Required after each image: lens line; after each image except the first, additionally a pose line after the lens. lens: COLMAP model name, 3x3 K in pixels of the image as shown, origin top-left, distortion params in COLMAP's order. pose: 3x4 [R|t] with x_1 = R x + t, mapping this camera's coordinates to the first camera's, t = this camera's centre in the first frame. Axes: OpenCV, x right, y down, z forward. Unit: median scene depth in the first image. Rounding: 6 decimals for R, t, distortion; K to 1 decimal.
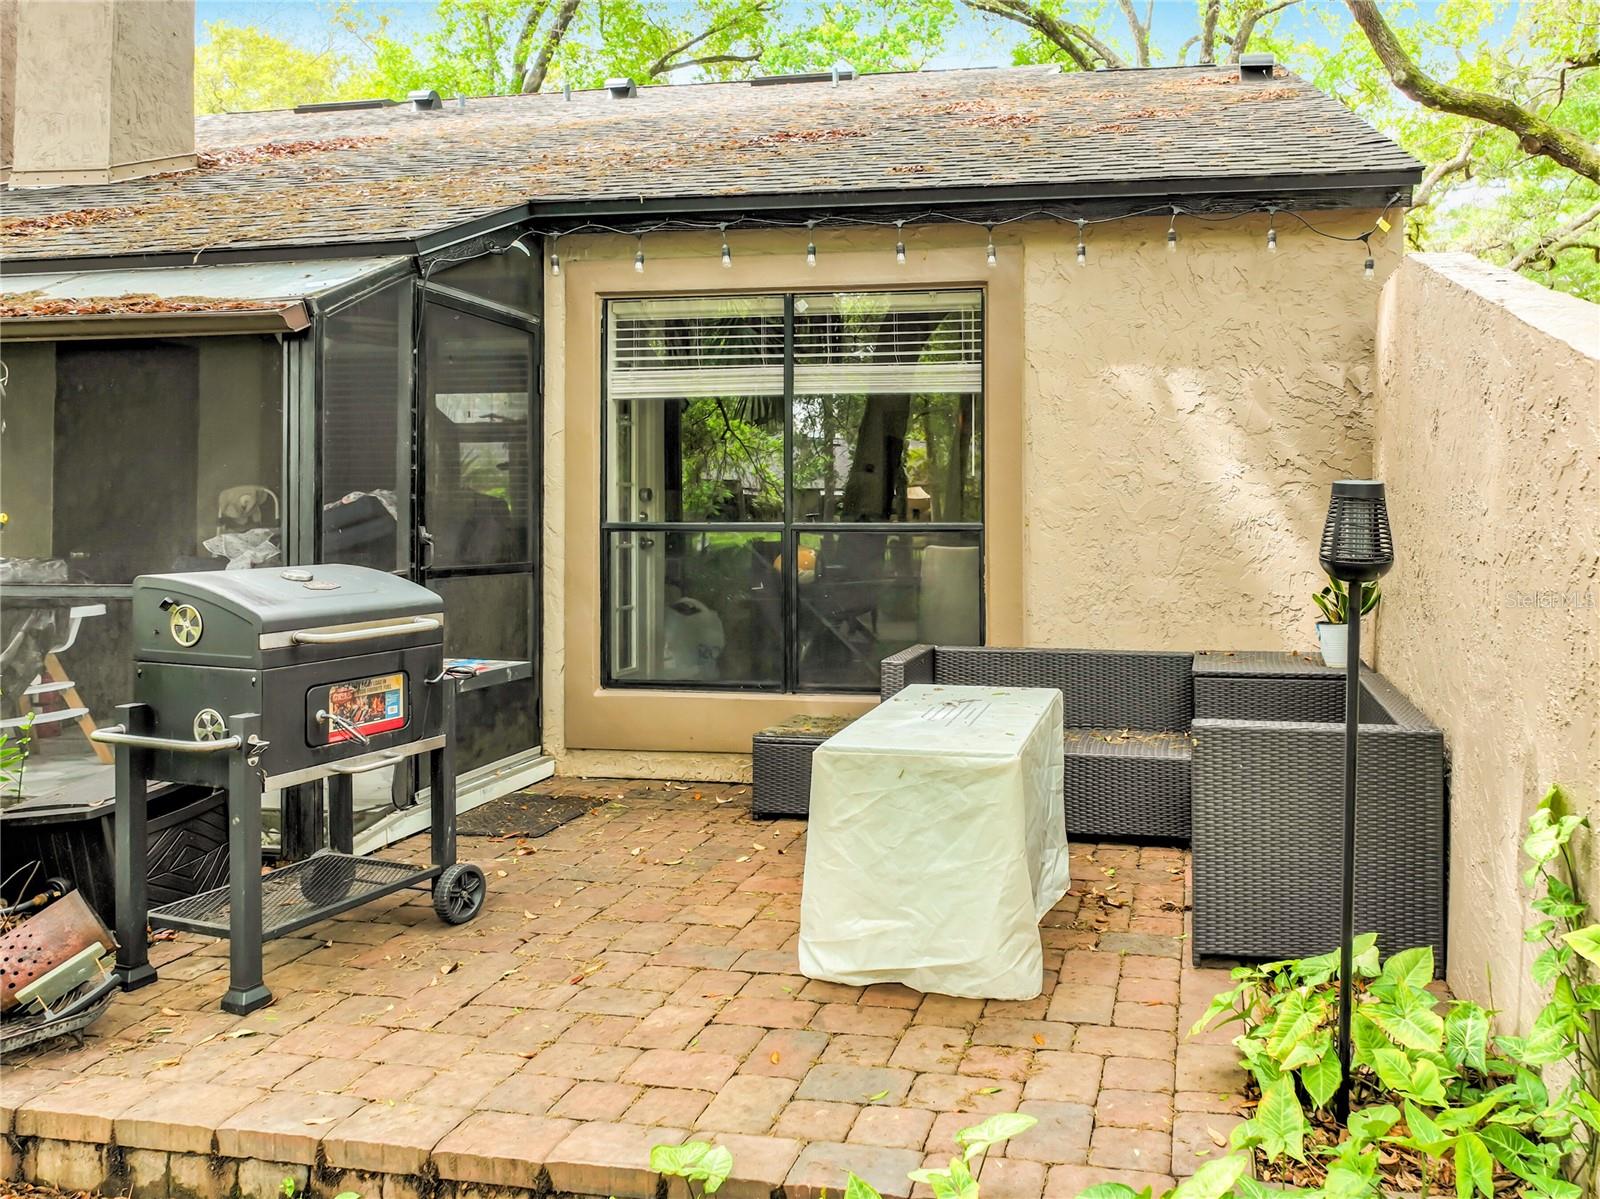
lens RADIAL K [[1211.3, 0, 995.0], [0, 1211.3, 520.8], [0, 0, 1]] dist [-0.017841, 0.010486]
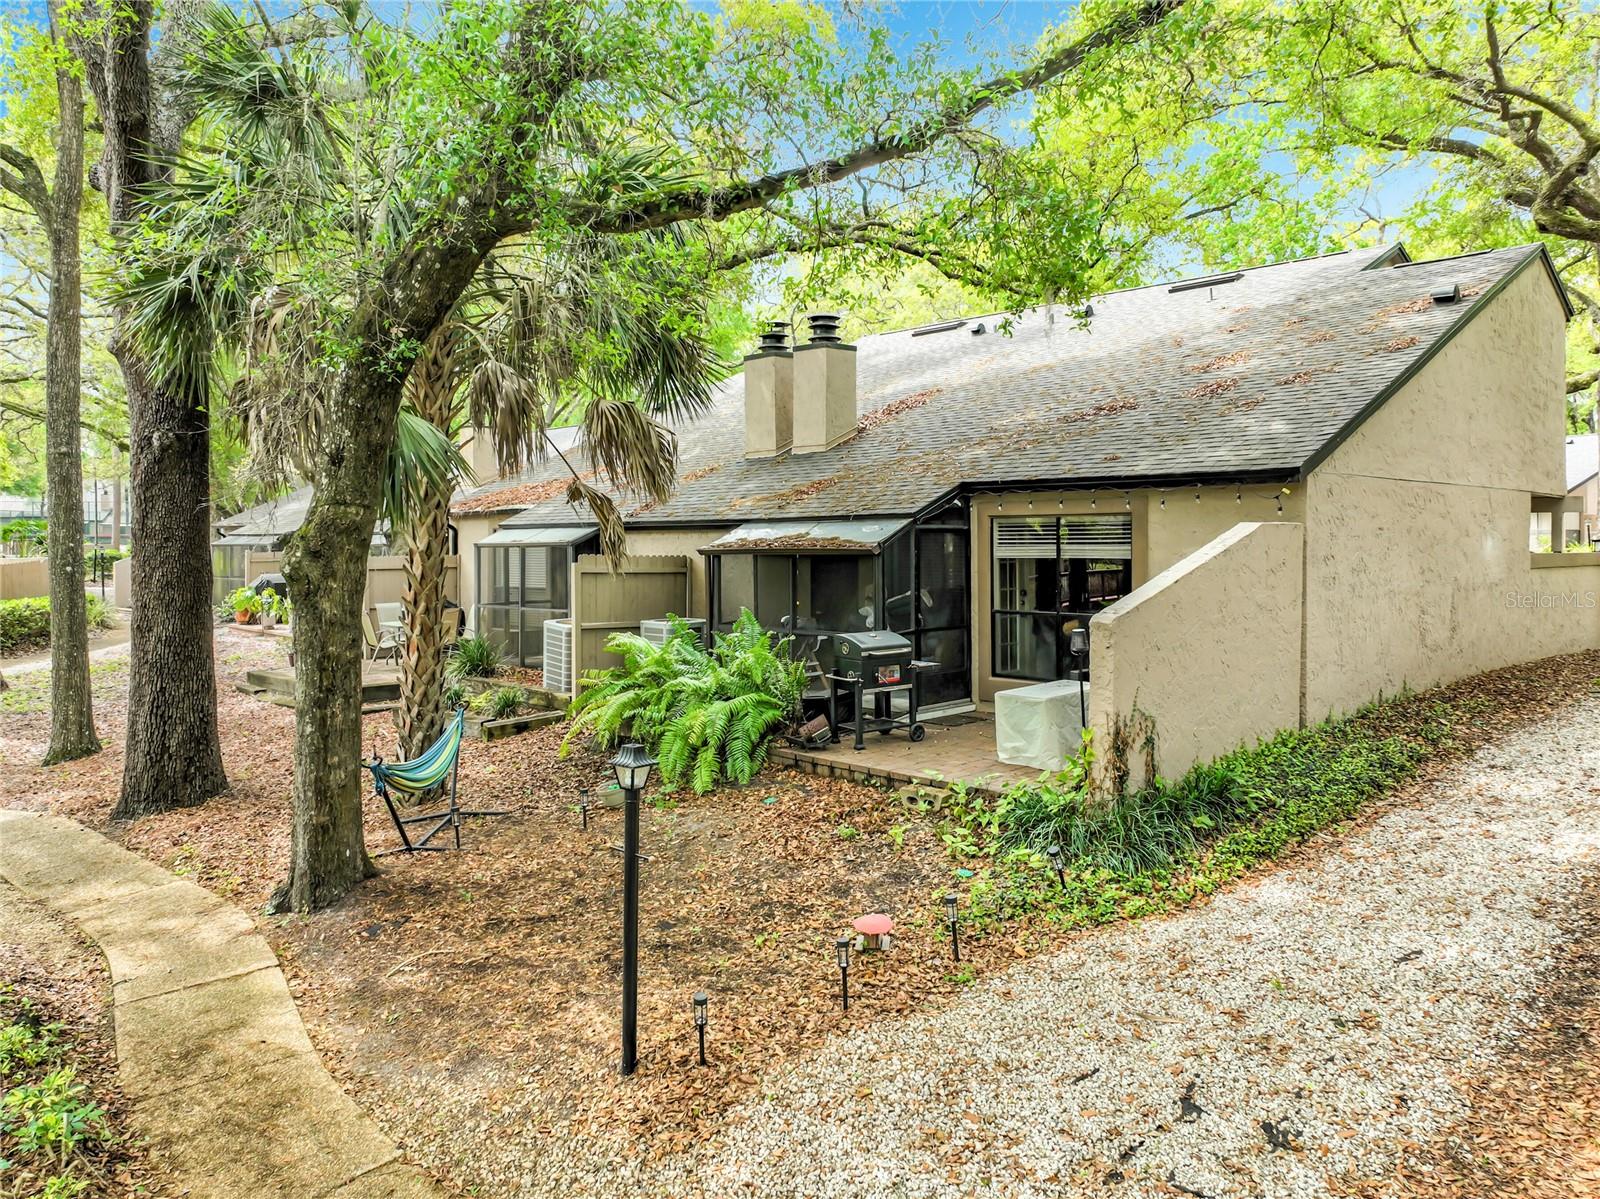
lens RADIAL K [[1197.5, 0, 794.4], [0, 1197.5, 564.0], [0, 0, 1]] dist [0.001280, 0.004104]
pose [[0.790120, 0.004800, -0.612934, 0.906486], [0.011804, 0.999665, 0.023044, -0.160982], [0.612839, -0.025442, 0.789798, -1.241598]]
